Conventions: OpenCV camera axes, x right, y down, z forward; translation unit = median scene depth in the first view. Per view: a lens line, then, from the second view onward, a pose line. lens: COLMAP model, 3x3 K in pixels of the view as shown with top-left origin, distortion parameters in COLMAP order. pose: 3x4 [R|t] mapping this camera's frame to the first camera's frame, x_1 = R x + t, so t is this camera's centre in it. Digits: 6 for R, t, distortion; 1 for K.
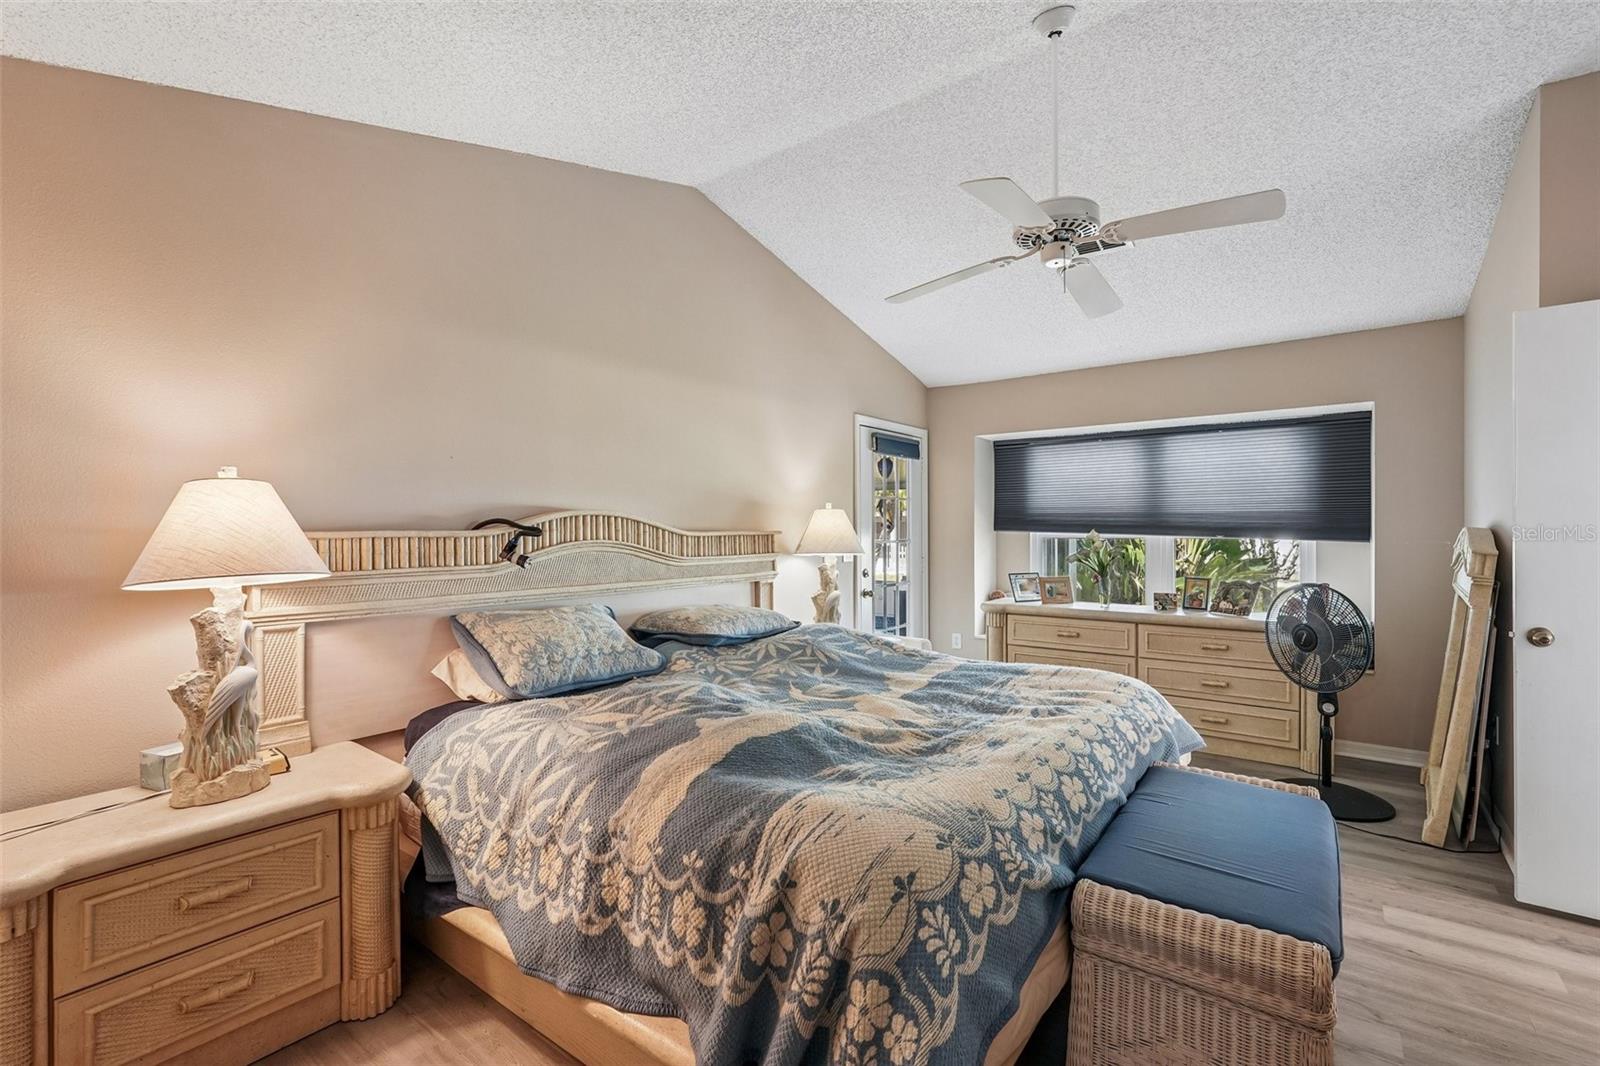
lens RADIAL K [[710.8, 0, 800.0], [0, 710.8, 533.0], [0, 0, 1]] dist [-0.001331, 0.000318]
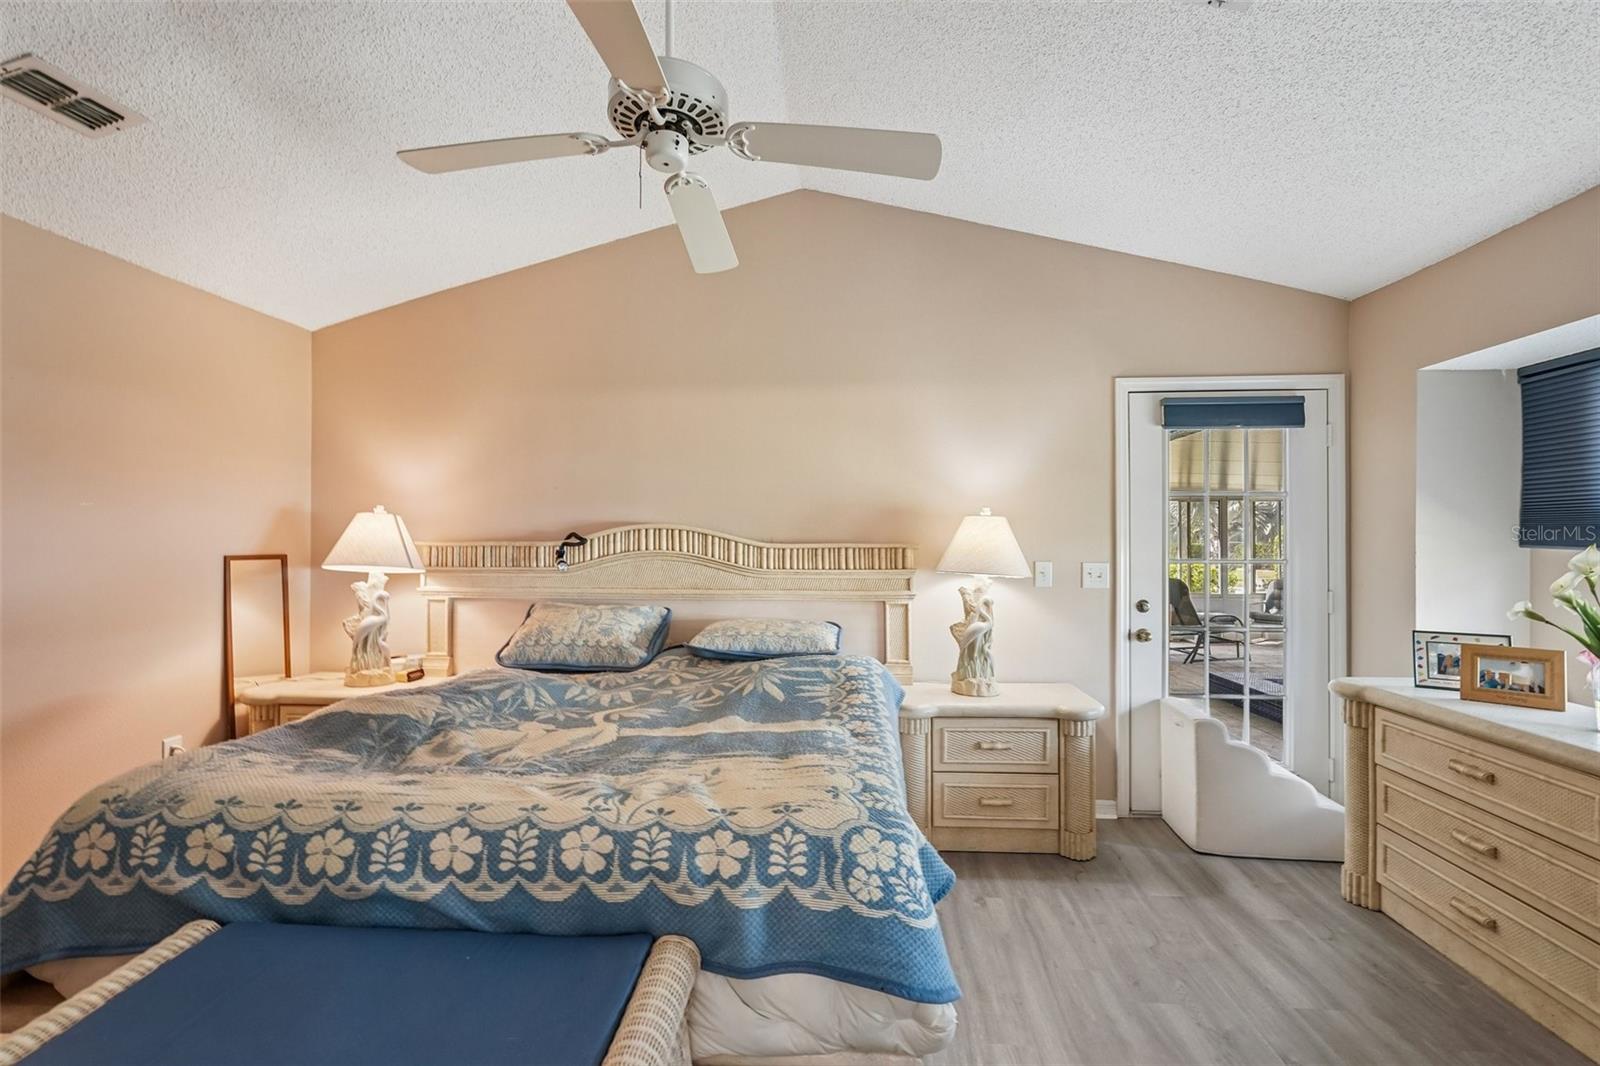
lens RADIAL K [[710.8, 0, 800.0], [0, 710.8, 533.0], [0, 0, 1]] dist [-0.001331, 0.000318]
pose [[0.538081, -0.004022, -0.842883, 0.896448], [-0.006718, 0.999936, -0.009060, -0.009879], [0.842866, 0.010538, 0.538020, 0.641768]]
